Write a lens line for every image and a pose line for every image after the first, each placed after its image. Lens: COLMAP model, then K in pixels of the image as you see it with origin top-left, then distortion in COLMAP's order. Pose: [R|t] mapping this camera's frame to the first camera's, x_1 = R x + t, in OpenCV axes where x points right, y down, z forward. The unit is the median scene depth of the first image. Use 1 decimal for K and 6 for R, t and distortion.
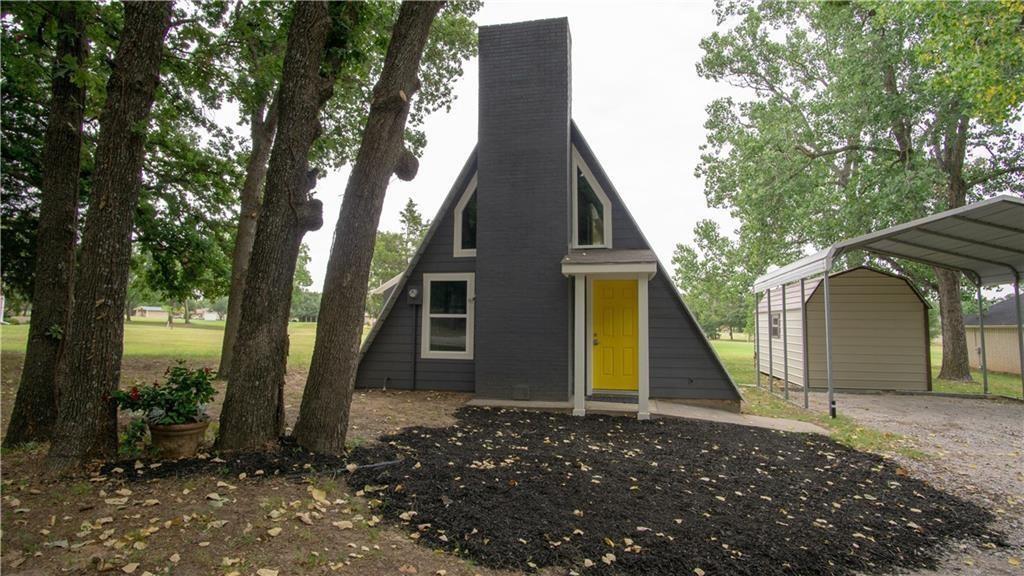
lens RADIAL K [[552.4, 0, 512.1], [0, 552.4, 285.8], [0, 0, 1]] dist [-0.028801, 0.003718]
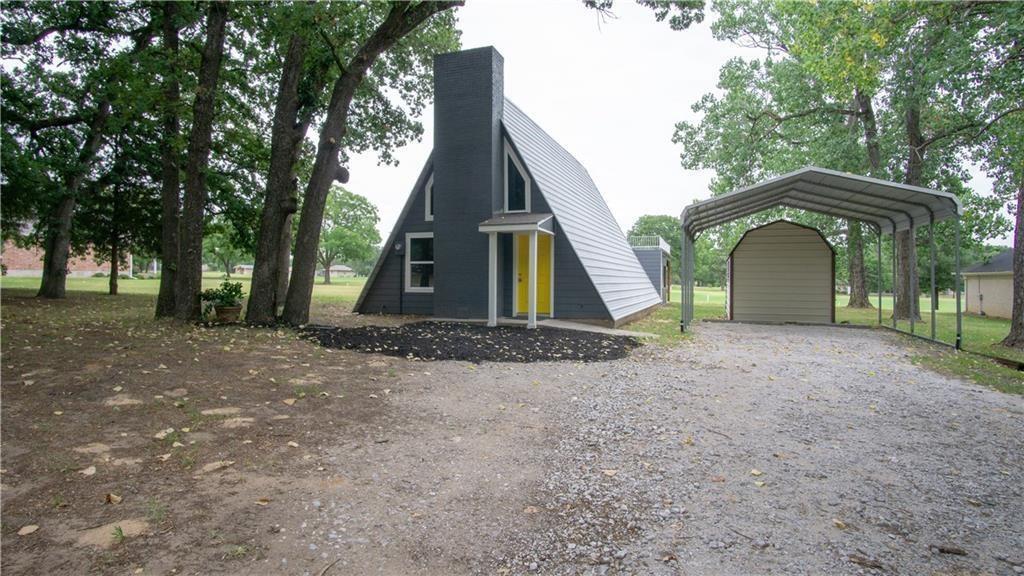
lens RADIAL K [[552.4, 0, 511.7], [0, 552.4, 286.8], [0, 0, 1]] dist [-0.028801, 0.003718]
pose [[0.990082, -0.004256, -0.140425, 0.313038], [0.015799, 0.996573, 0.081190, 0.004867], [0.139598, -0.082603, 0.986757, -0.378865]]
